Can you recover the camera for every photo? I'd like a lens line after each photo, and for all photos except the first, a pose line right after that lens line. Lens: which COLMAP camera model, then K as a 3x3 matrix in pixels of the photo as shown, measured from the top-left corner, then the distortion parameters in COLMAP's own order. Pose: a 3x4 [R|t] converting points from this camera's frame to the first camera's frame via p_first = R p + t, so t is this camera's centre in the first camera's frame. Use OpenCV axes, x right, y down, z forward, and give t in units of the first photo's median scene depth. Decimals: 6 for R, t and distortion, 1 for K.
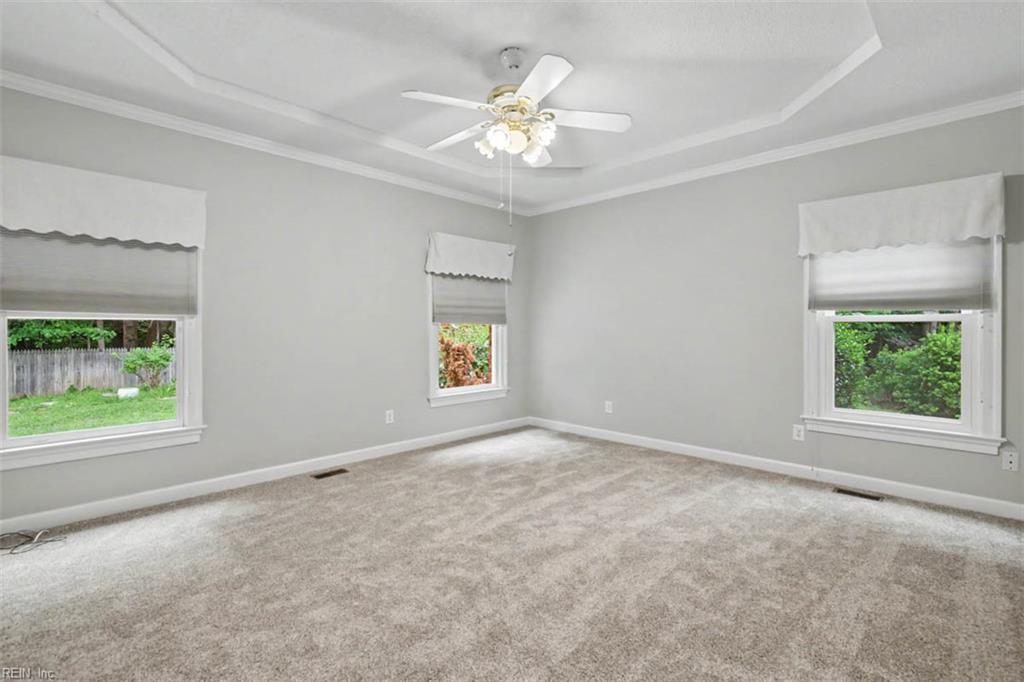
lens RADIAL K [[479.0, 0, 513.8], [0, 479.0, 344.2], [0, 0, 1]] dist [0.004122, -0.000329]
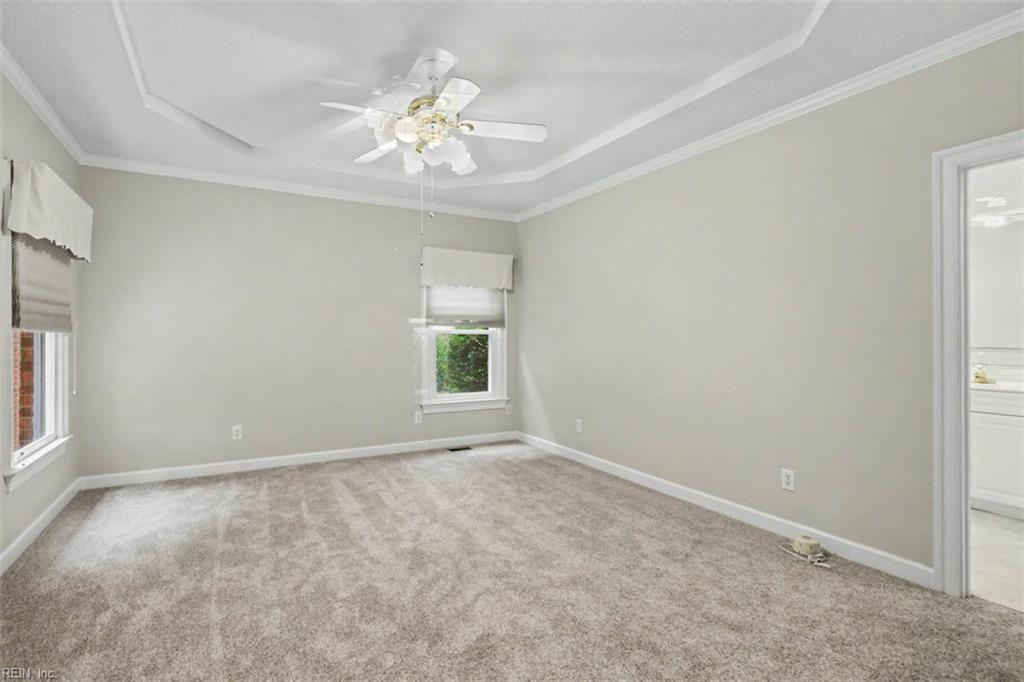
lens RADIAL K [[493.0, 0, 514.2], [0, 493.0, 335.1], [0, 0, 1]] dist [0.002099, 0.000094]
pose [[0.249100, 0.004580, 0.968467, -0.718516], [0.029483, 0.999489, -0.012310, -0.018551], [-0.968029, 0.031620, 0.248837, 0.434994]]
